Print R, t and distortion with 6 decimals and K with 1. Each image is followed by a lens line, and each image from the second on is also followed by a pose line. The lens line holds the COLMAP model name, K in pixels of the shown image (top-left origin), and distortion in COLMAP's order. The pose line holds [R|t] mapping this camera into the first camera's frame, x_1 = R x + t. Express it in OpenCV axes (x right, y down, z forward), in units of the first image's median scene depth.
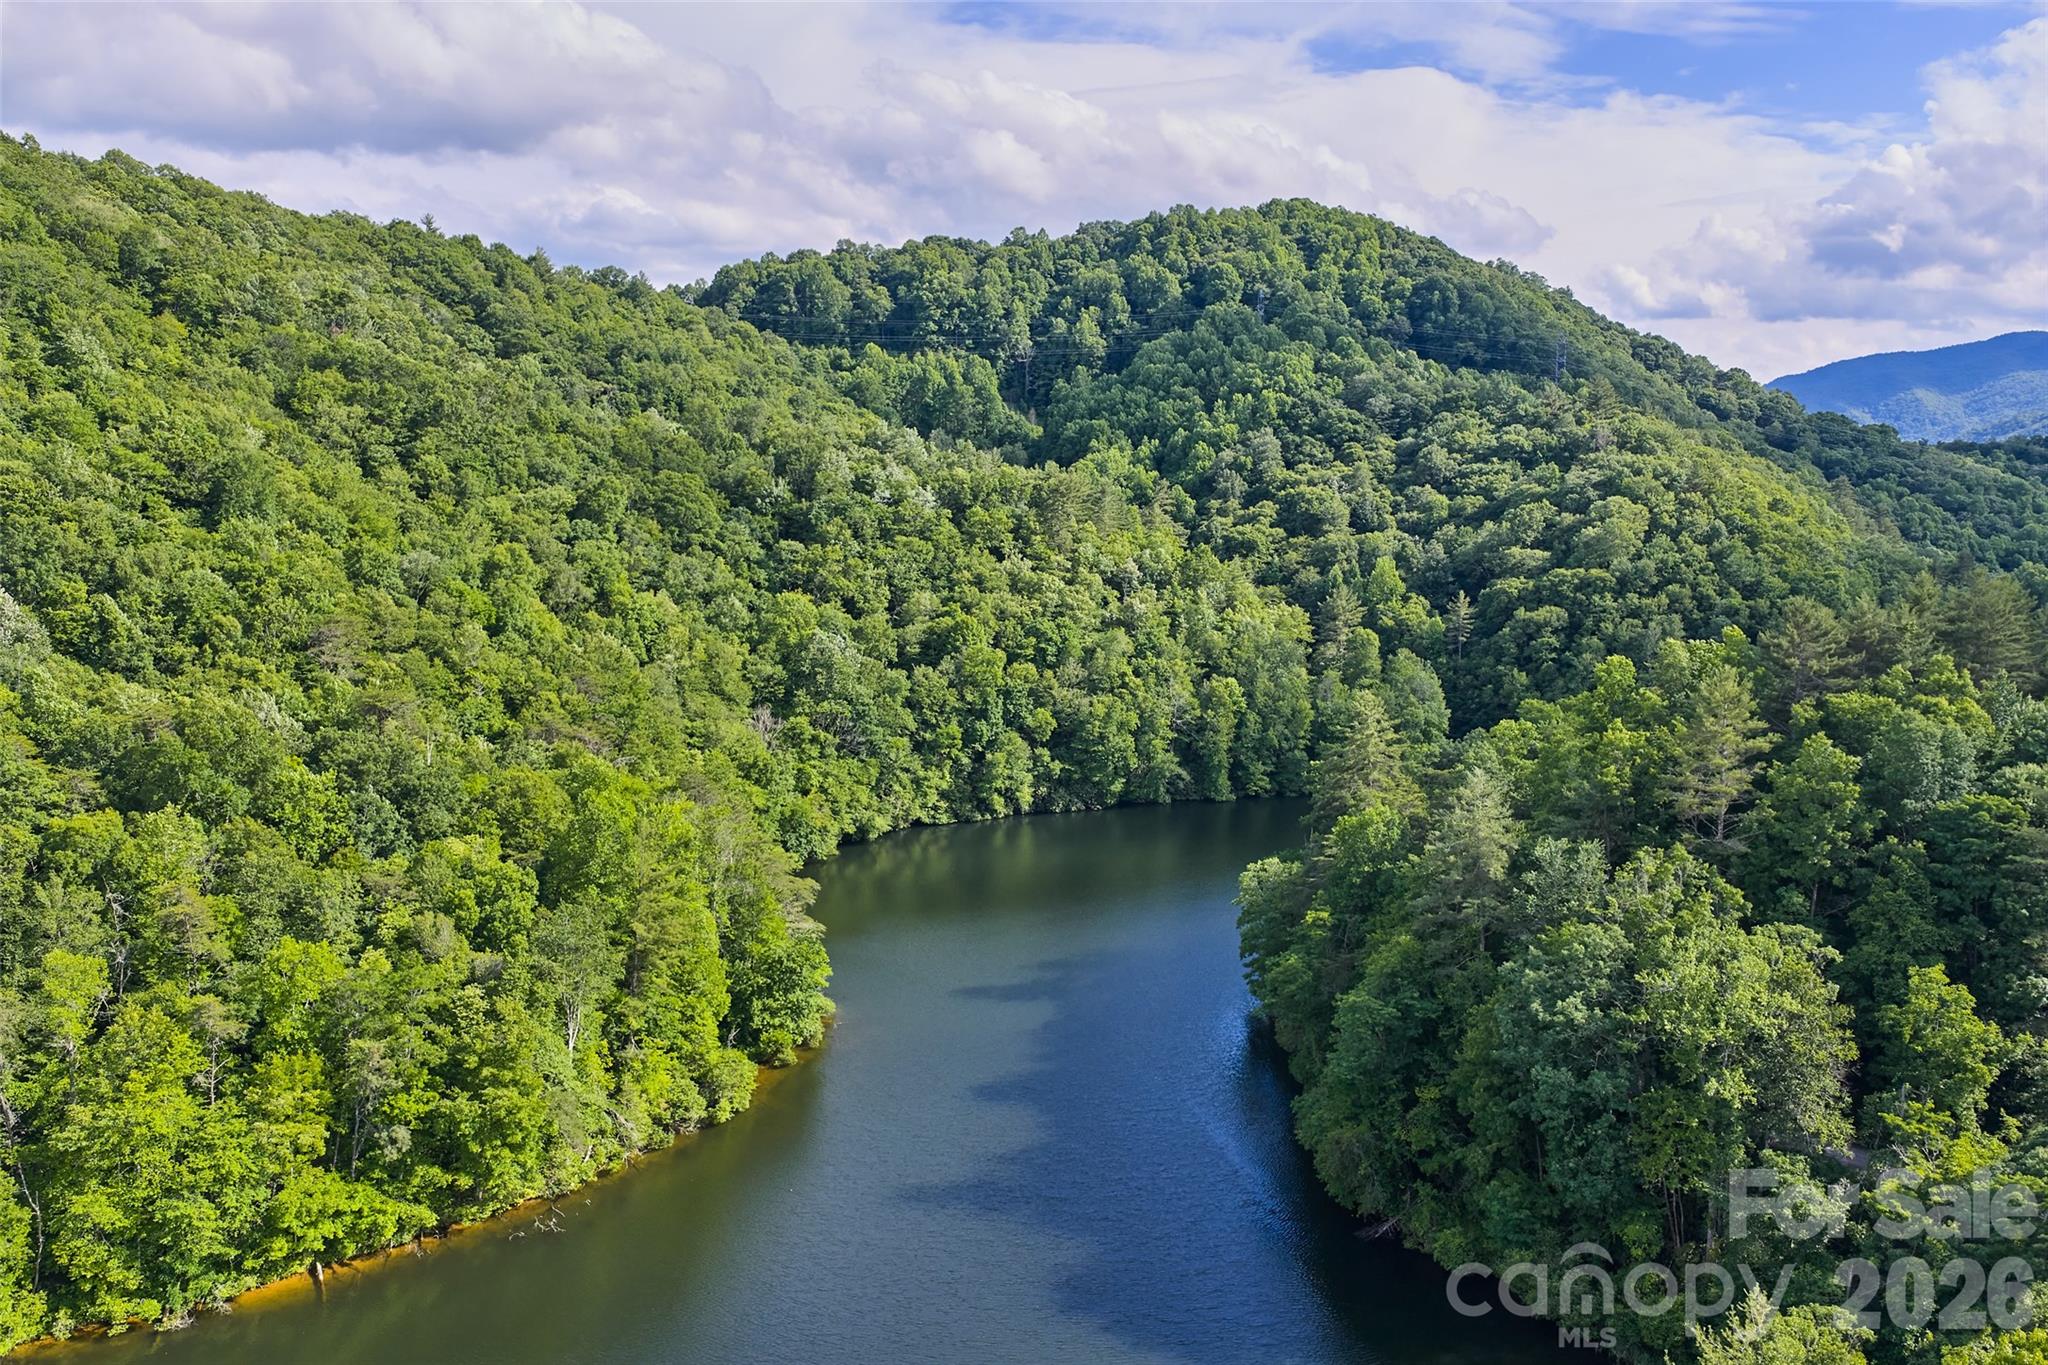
lens RADIAL K [[1689.0, 0, 1031.1], [0, 1689.0, 681.9], [0, 0, 1]] dist [0.003618, 0.009276]
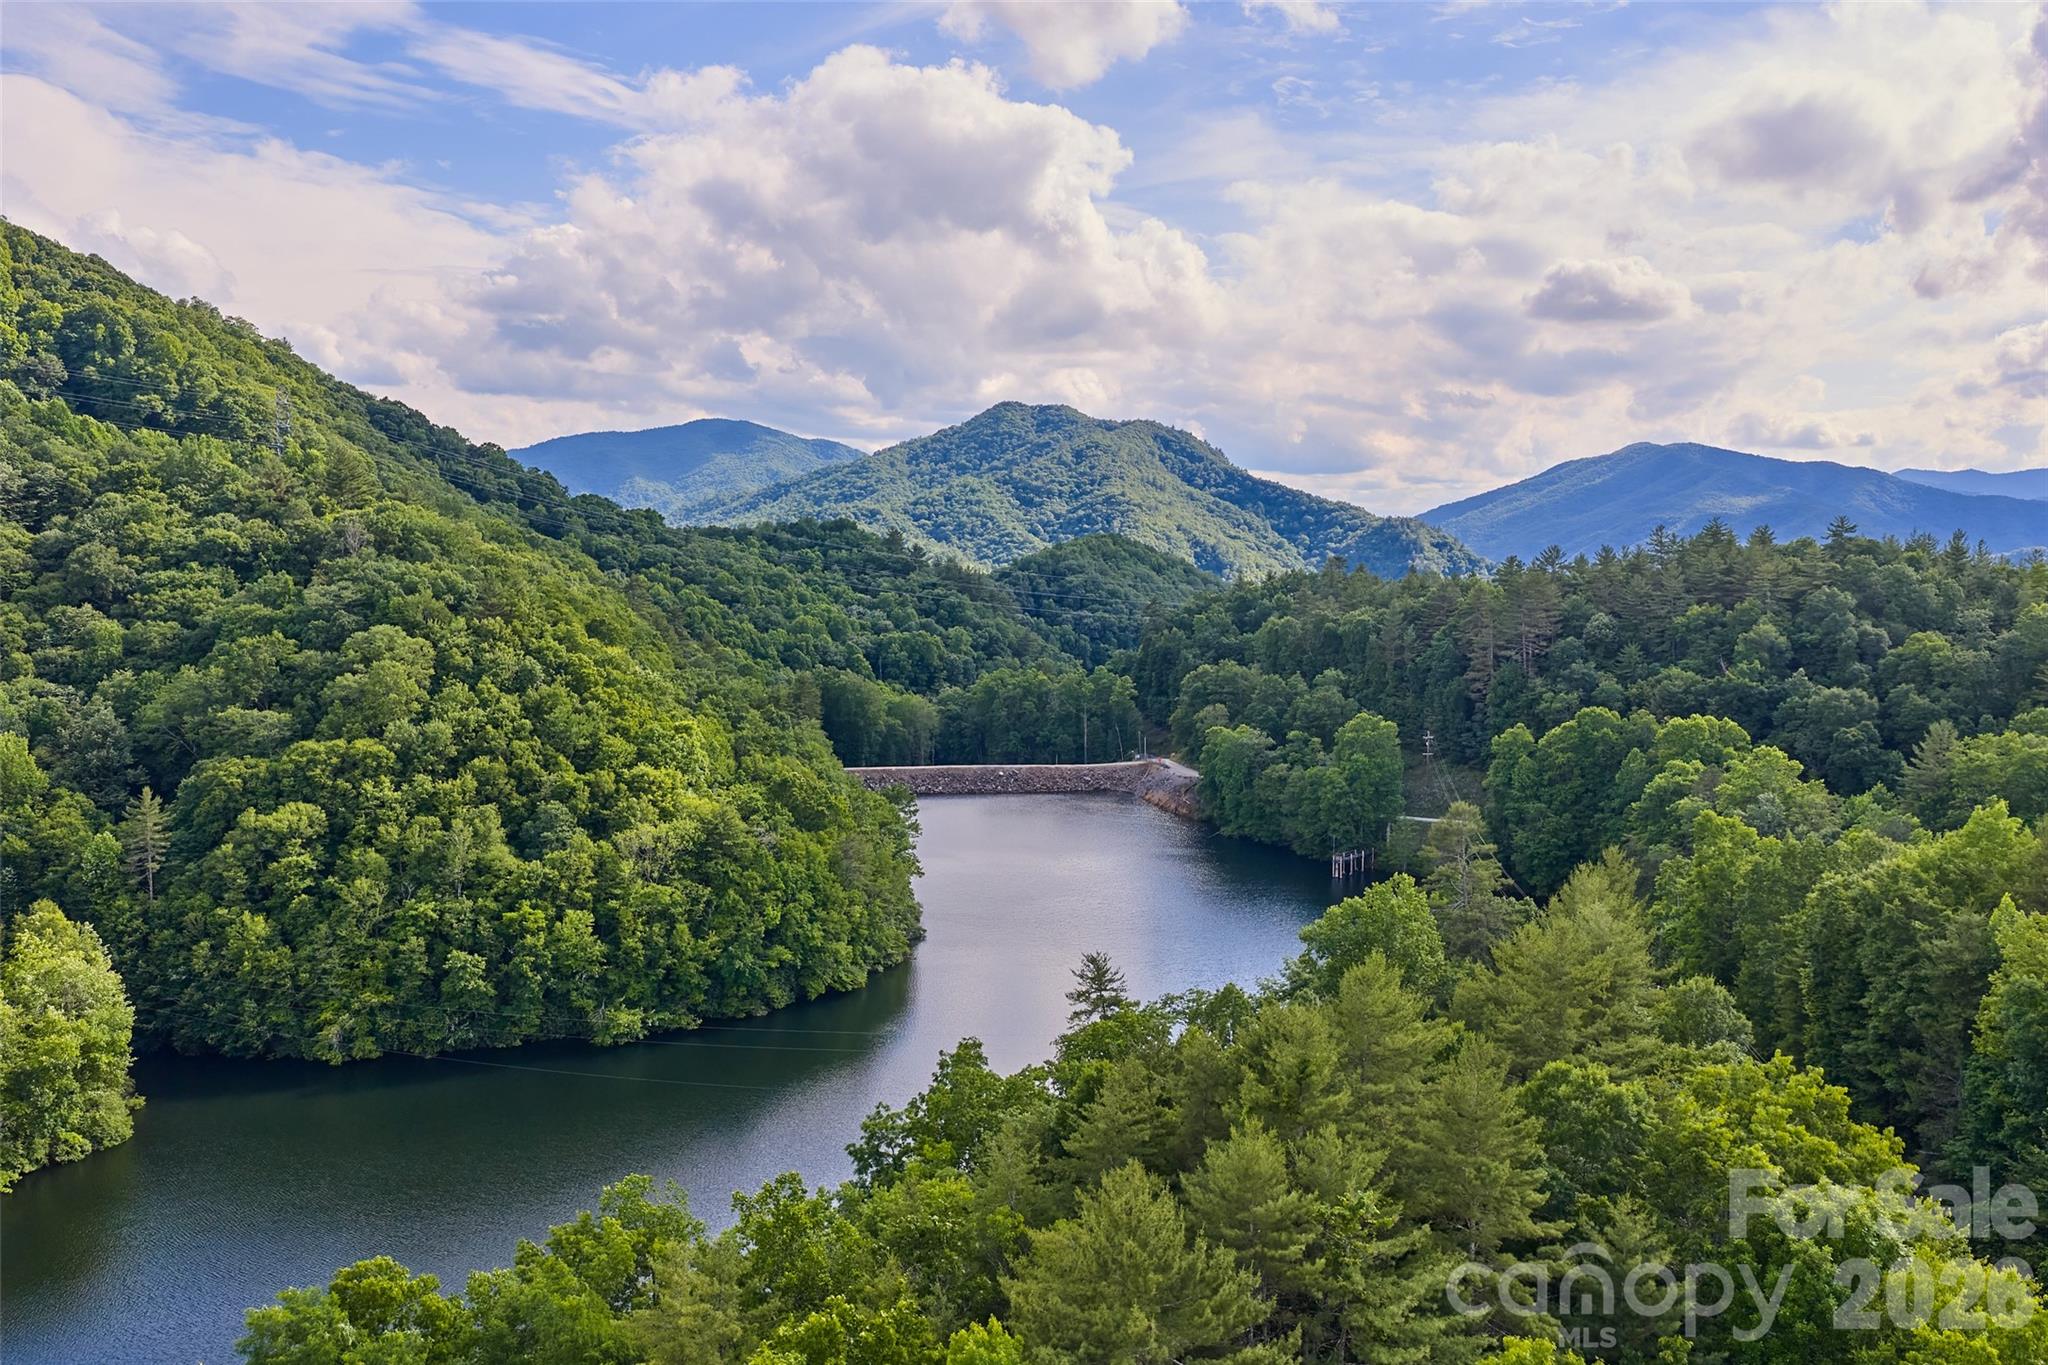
lens RADIAL K [[1689.0, 0, 1031.1], [0, 1689.0, 681.9], [0, 0, 1]] dist [0.003618, 0.009276]
pose [[0.756056, -0.053045, 0.652354, 0.085007], [0.078755, 0.996842, -0.010217, -0.052991], [-0.649752, 0.059101, 0.757845, 0.275272]]
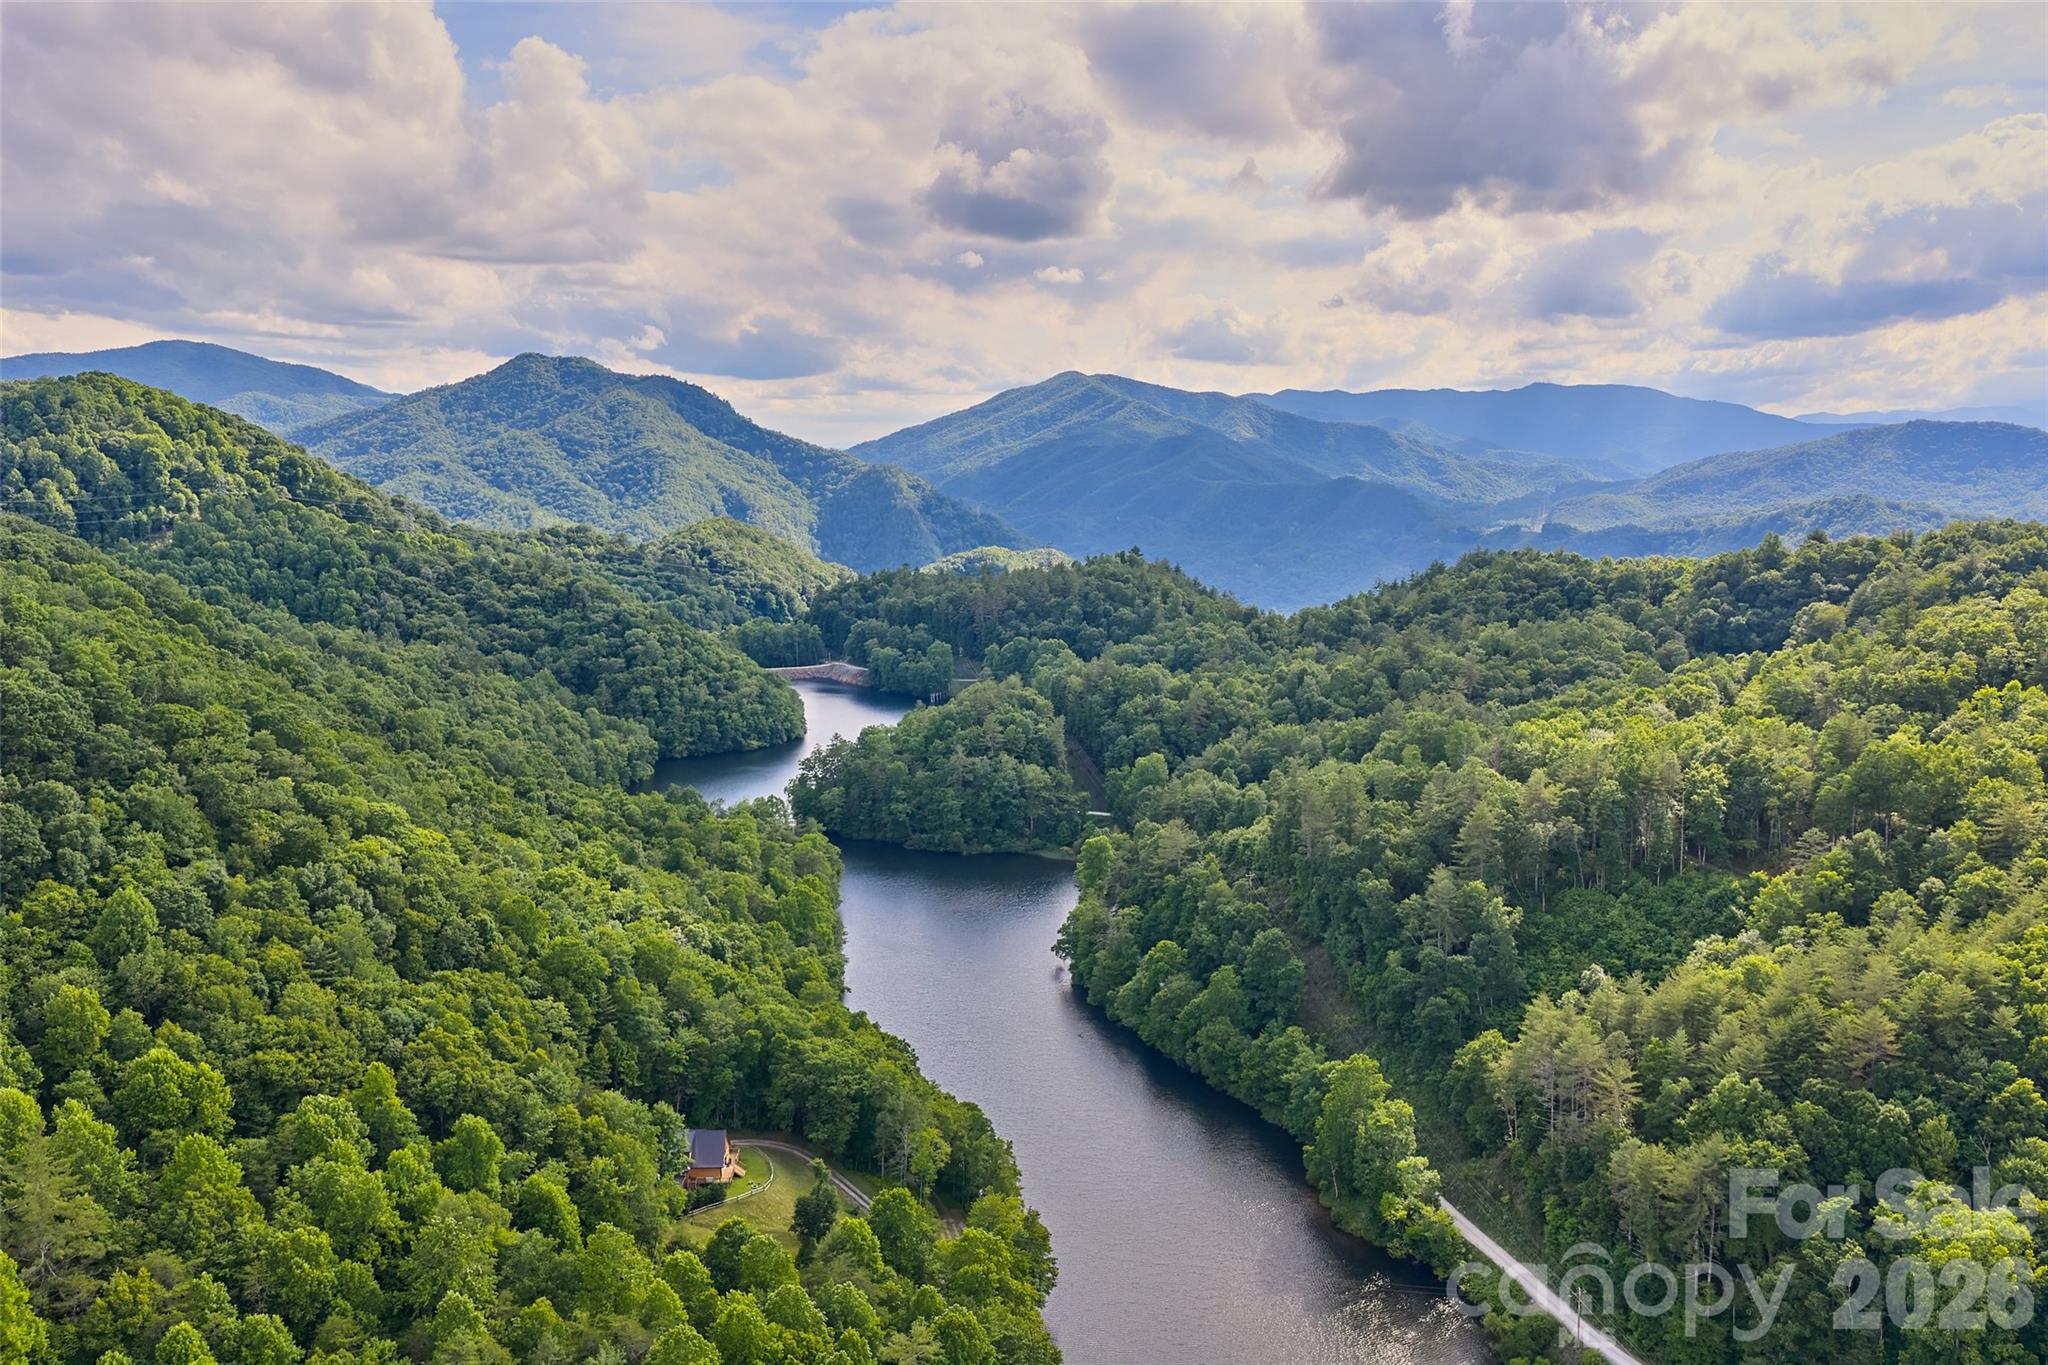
lens RADIAL K [[1689.0, 0, 1031.1], [0, 1689.0, 681.9], [0, 0, 1]] dist [0.003618, 0.009276]
pose [[0.514012, -0.122400, 0.849005, -1.097567], [0.108856, 0.991073, 0.076978, -0.139319], [-0.850848, 0.052852, 0.522747, -0.474377]]
